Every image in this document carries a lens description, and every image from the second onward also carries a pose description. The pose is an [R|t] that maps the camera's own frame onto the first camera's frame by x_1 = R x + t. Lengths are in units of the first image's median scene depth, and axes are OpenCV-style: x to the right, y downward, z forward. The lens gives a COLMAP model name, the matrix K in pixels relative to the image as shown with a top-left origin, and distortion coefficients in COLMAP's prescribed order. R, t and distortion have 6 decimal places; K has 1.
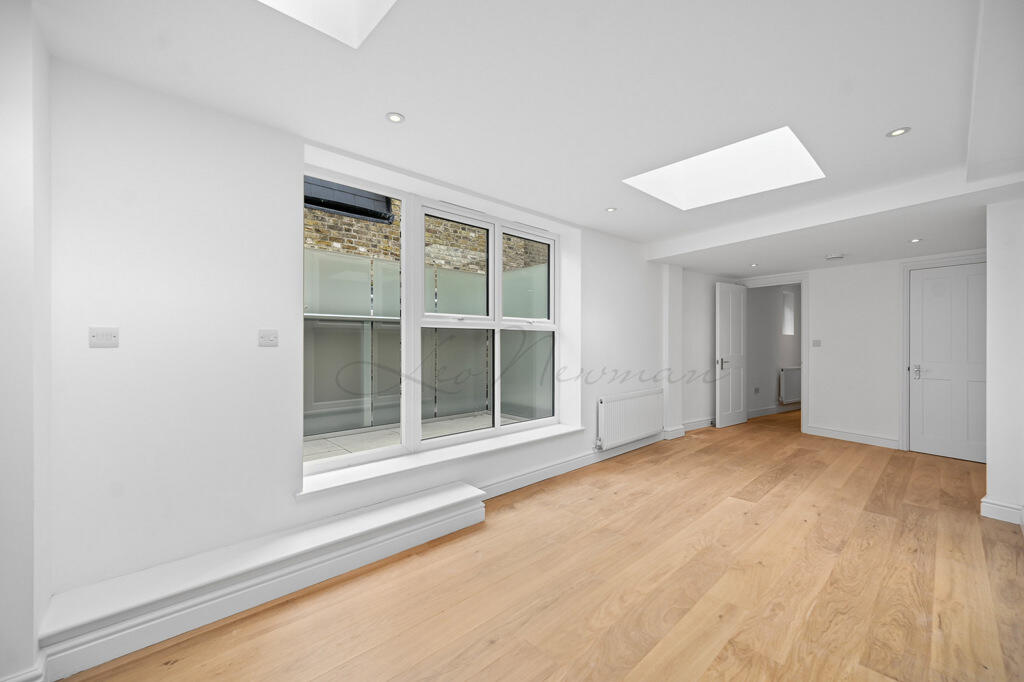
lens RADIAL K [[407.4, 0, 505.3], [0, 407.4, 343.6], [0, 0, 1]] dist [0.009647, -0.000142]
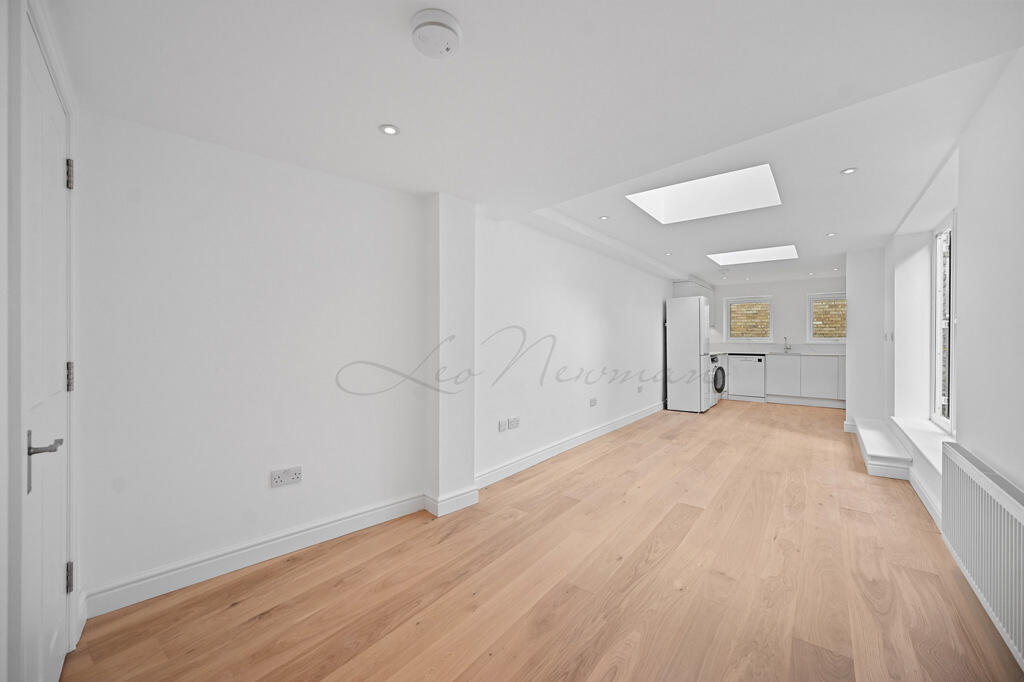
lens RADIAL K [[407.4, 0, 505.8], [0, 407.4, 337.8], [0, 0, 1]] dist [0.009647, -0.000142]
pose [[-0.986465, -0.009567, -0.163692, 1.238150], [-0.009697, 0.999953, -0.000001, 0.005463], [0.163684, 0.001587, -0.986511, 1.986521]]
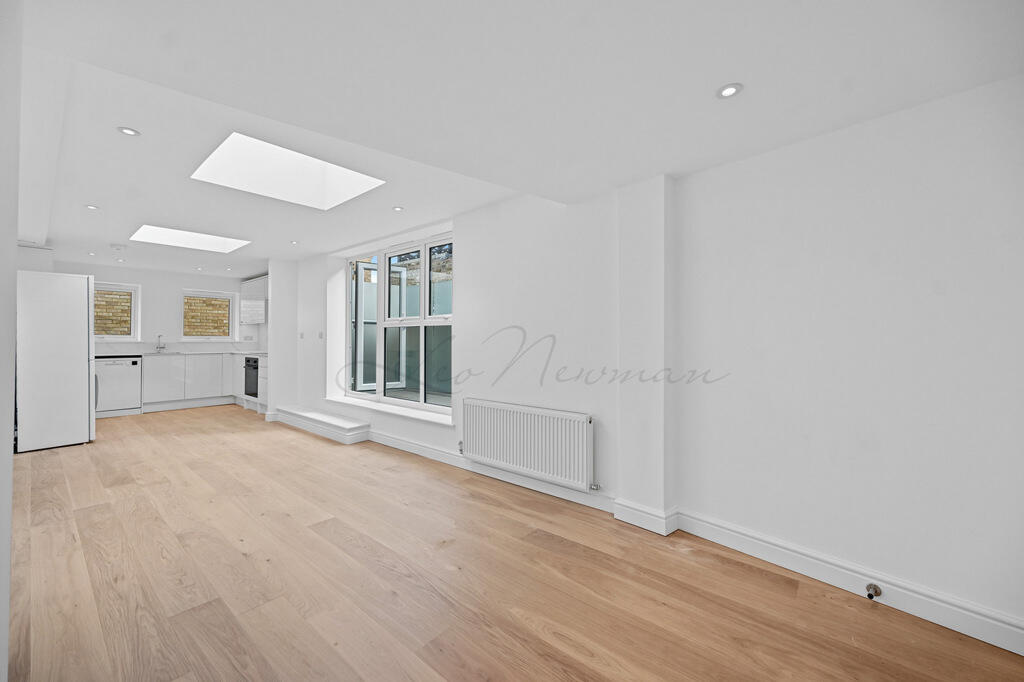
lens RADIAL K [[407.4, 0, 512.6], [0, 407.4, 338.0], [0, 0, 1]] dist [0.009647, -0.000142]
pose [[0.114472, -0.005962, -0.993409, 1.568851], [-0.002748, 0.999976, -0.006318, 0.010806], [0.993423, 0.003453, 0.114453, 1.389580]]
